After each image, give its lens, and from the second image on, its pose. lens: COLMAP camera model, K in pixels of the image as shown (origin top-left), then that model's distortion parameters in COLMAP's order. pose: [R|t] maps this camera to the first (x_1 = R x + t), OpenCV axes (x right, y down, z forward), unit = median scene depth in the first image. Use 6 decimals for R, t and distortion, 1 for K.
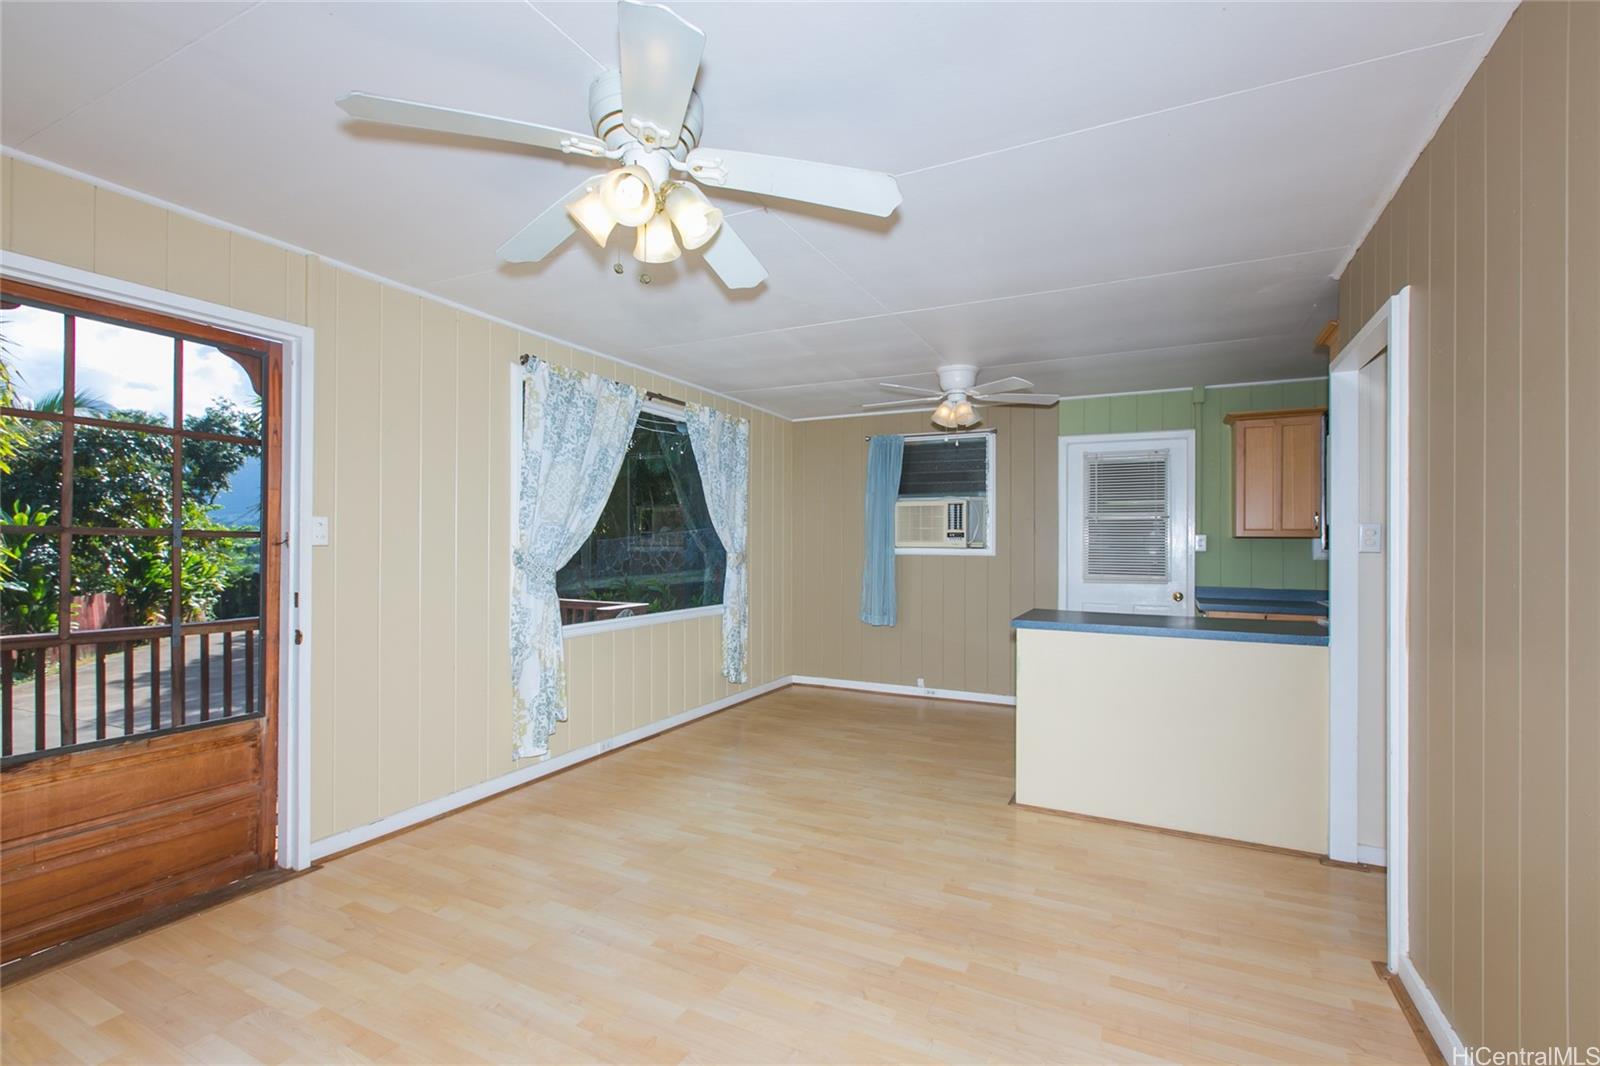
lens RADIAL K [[725.9, 0, 796.3], [0, 725.9, 539.1], [0, 0, 1]] dist [-0.001338, -0.001708]
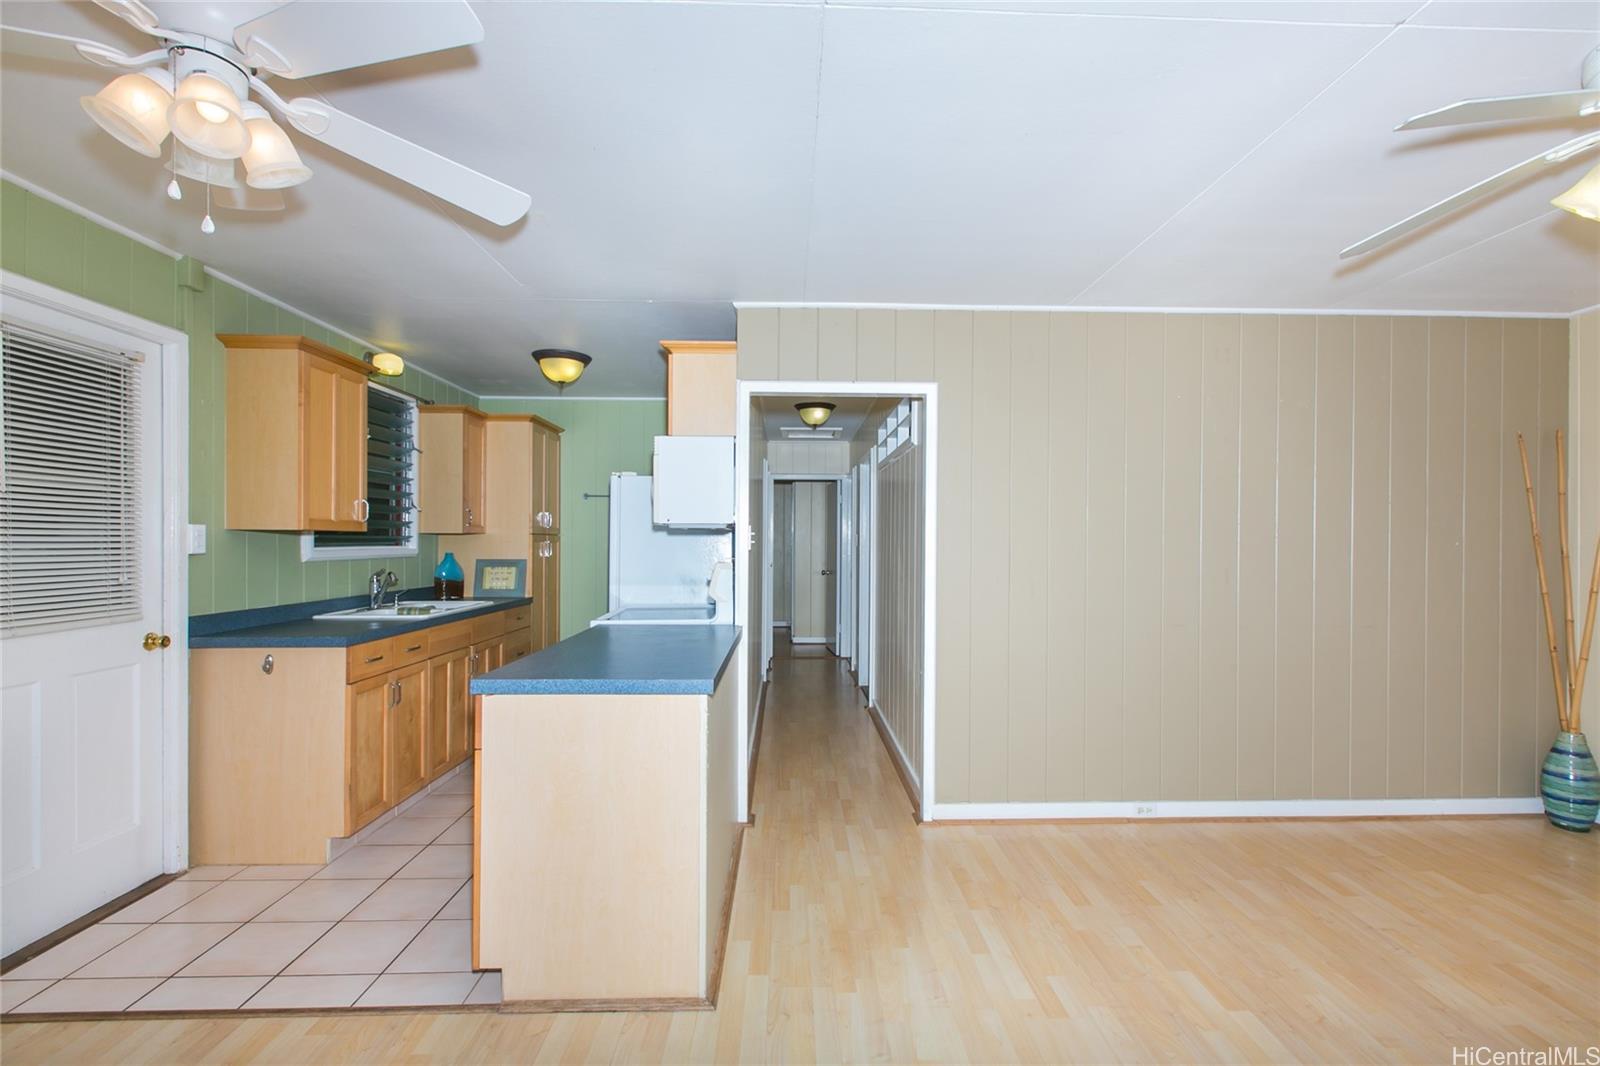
lens RADIAL K [[715.2, 0, 810.9], [0, 715.2, 541.5], [0, 0, 1]] dist [0.002111, -0.000708]
pose [[-0.491162, -0.007146, 0.871039, -0.163597], [-0.011197, 0.999936, 0.001890, 0.000669], [-0.870996, -0.008825, -0.491210, 0.856117]]
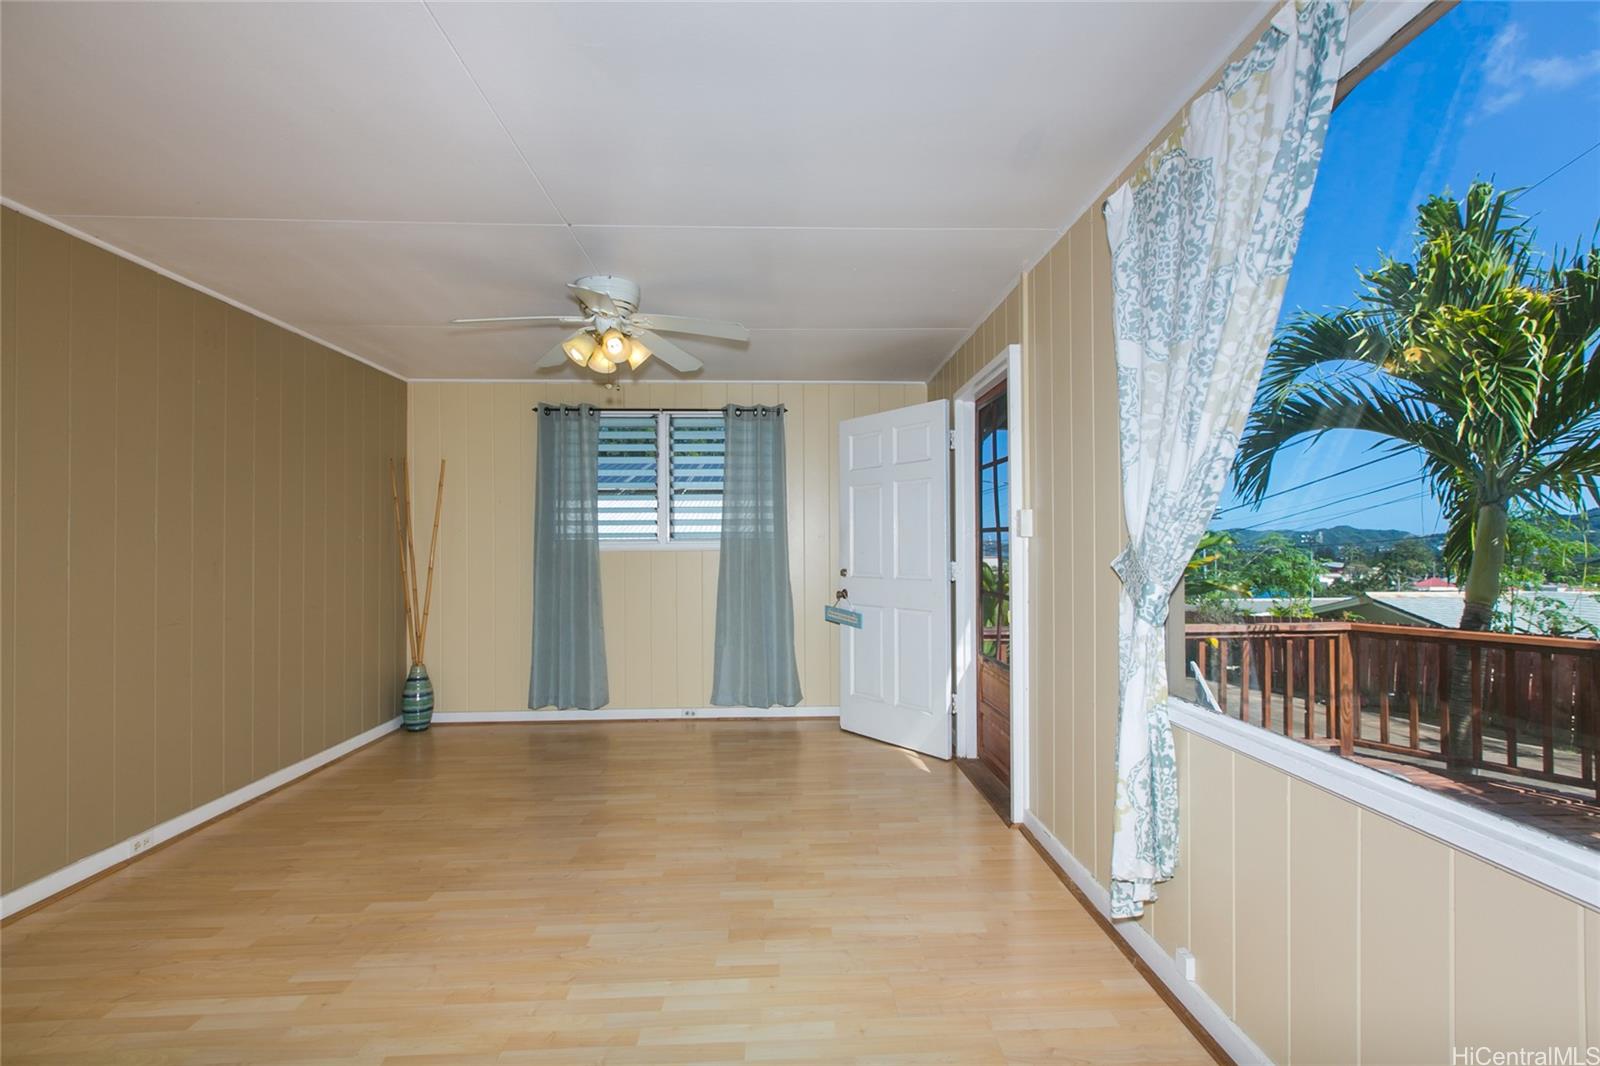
lens RADIAL K [[715.2, 0, 810.9], [0, 715.2, 541.5], [0, 0, 1]] dist [0.002111, -0.000708]
pose [[-0.865776, 0.001569, -0.500430, 0.084863], [0.008037, 0.999910, -0.010769, 0.016823], [0.500367, -0.013345, -0.865710, 1.025719]]
